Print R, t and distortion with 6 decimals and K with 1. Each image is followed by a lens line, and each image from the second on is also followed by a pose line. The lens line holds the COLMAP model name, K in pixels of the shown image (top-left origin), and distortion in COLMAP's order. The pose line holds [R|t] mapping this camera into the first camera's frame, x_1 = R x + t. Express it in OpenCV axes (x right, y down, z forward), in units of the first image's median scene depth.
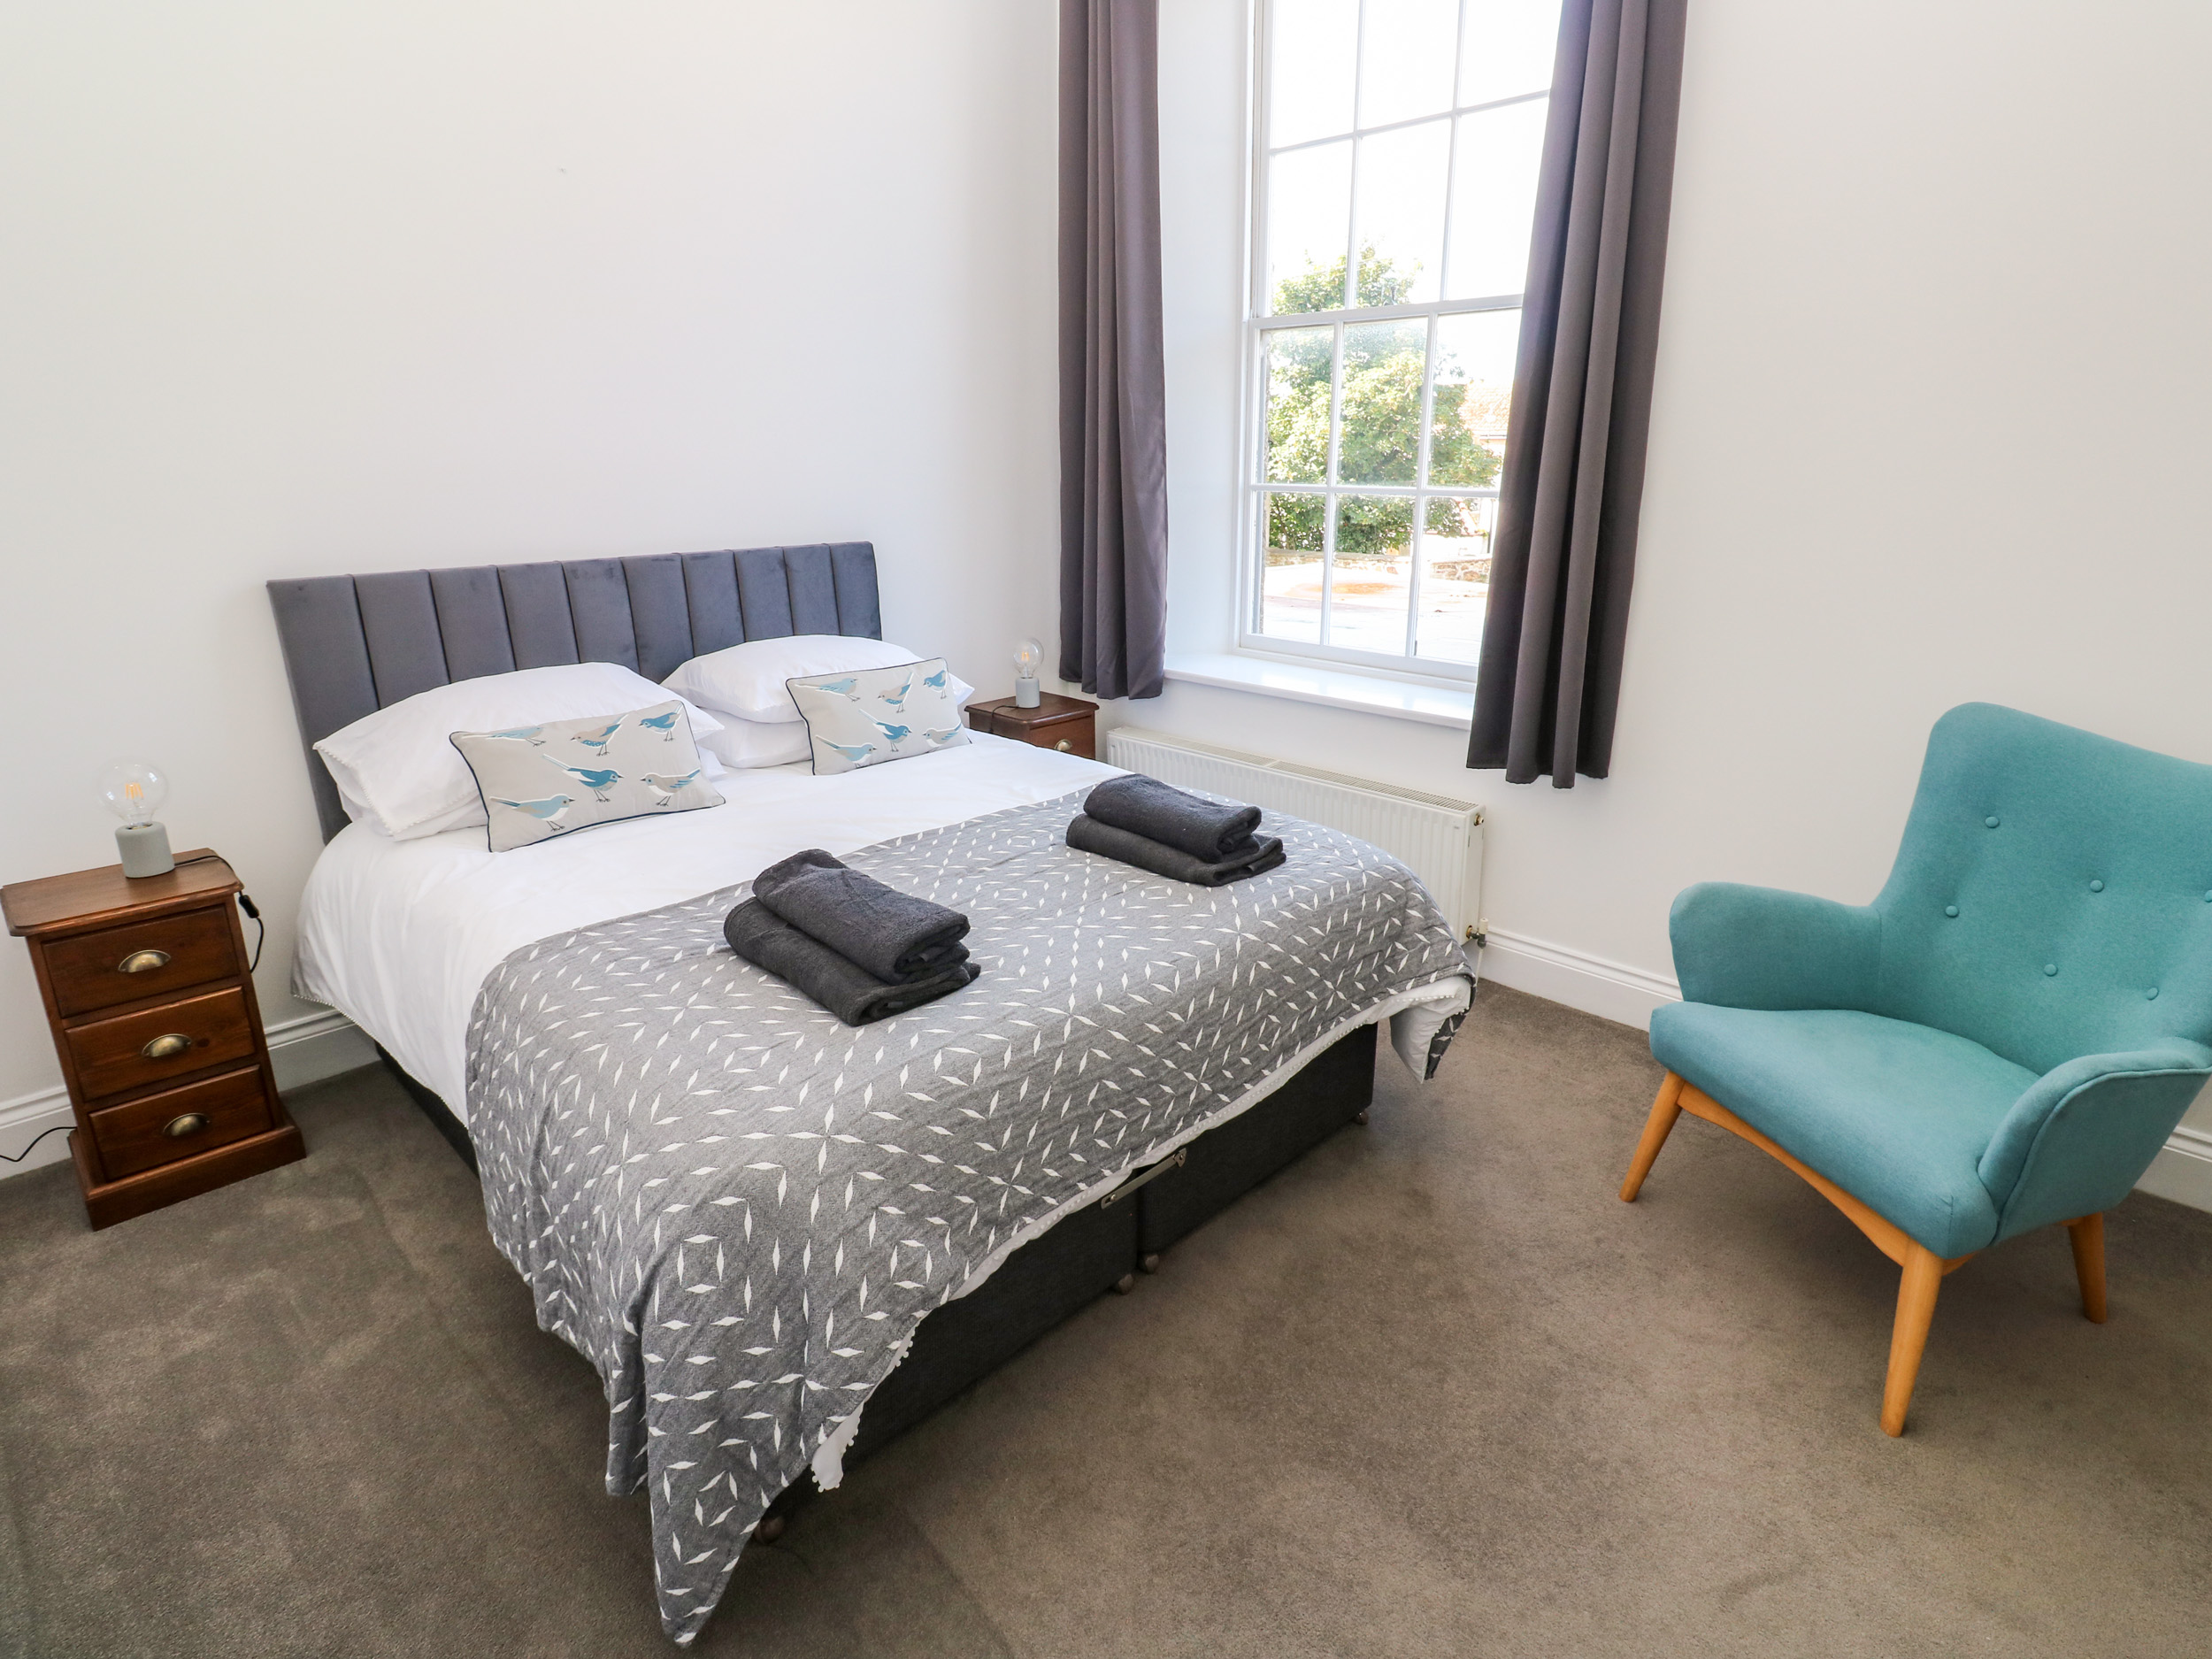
lens RADIAL K [[1150.1, 0, 1137.4], [0, 1150.1, 802.0], [0, 0, 1]] dist [0.006519, -0.016934]
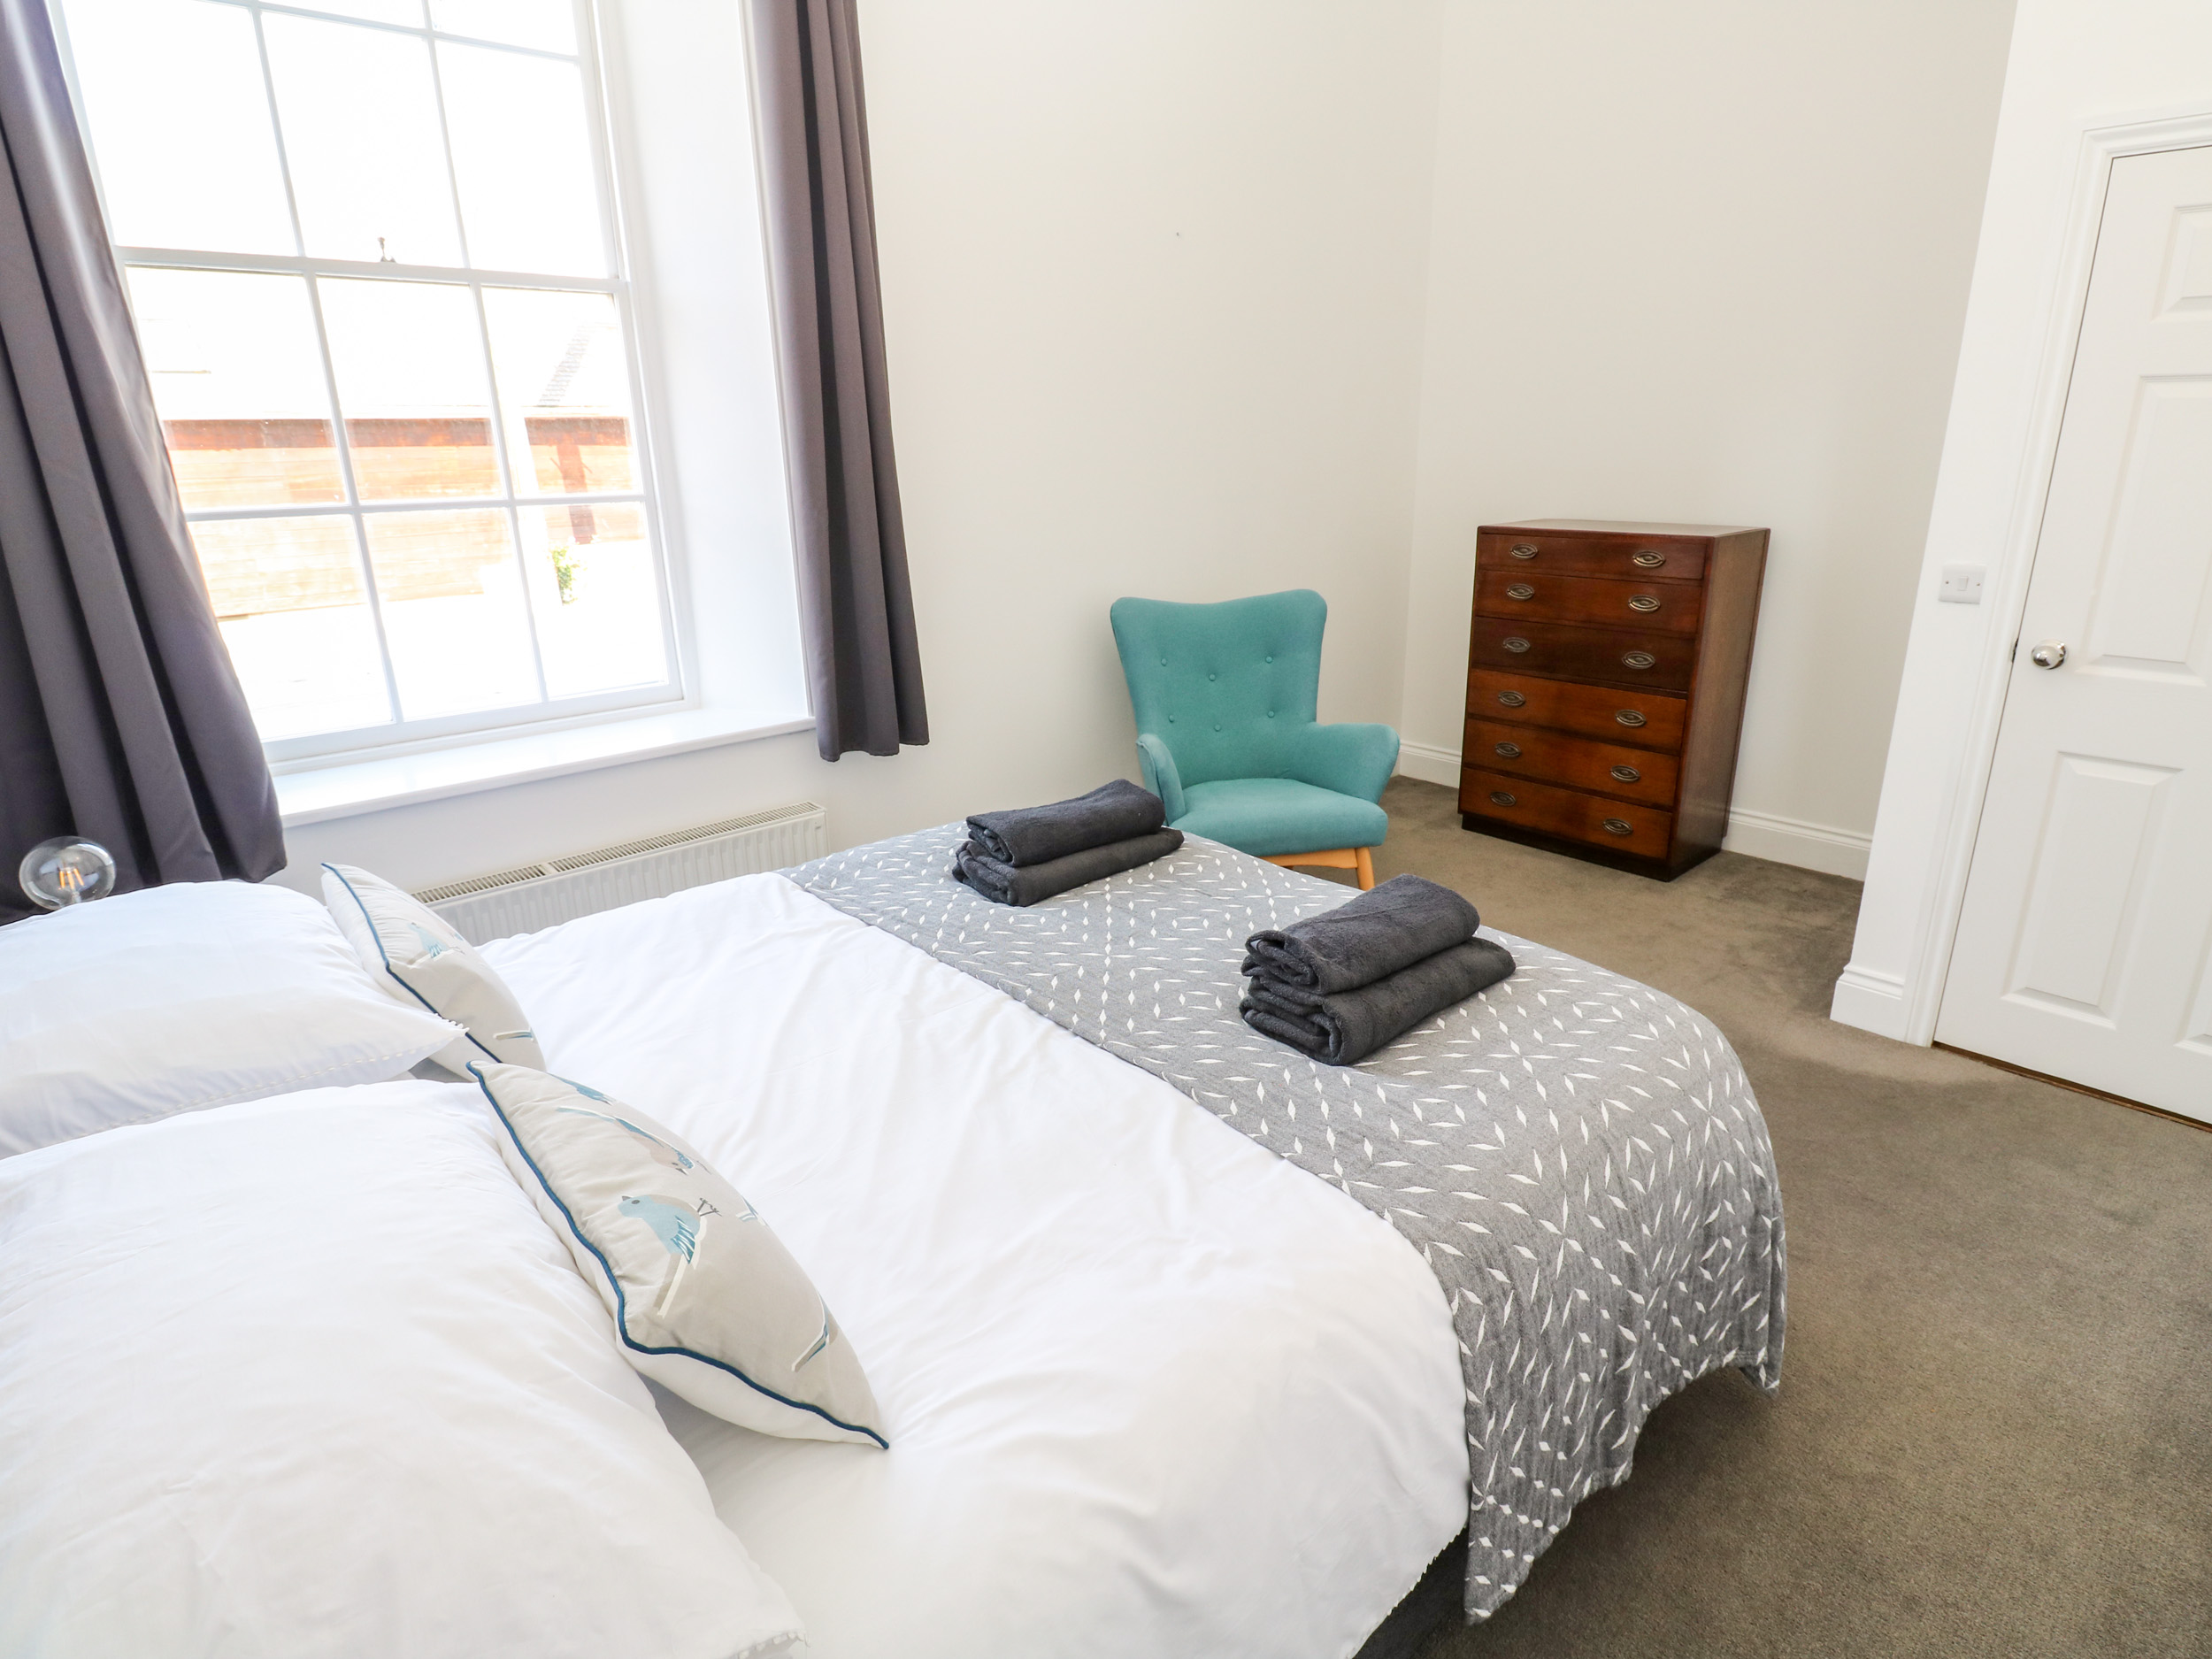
lens RADIAL K [[1150.1, 0, 1137.4], [0, 1150.1, 802.0], [0, 0, 1]] dist [0.006519, -0.016934]
pose [[0.050638, -0.297087, 0.953507, -0.919978], [0.297049, 0.916004, 0.269627, -0.259555], [-0.953519, 0.269584, 0.134634, 0.839204]]
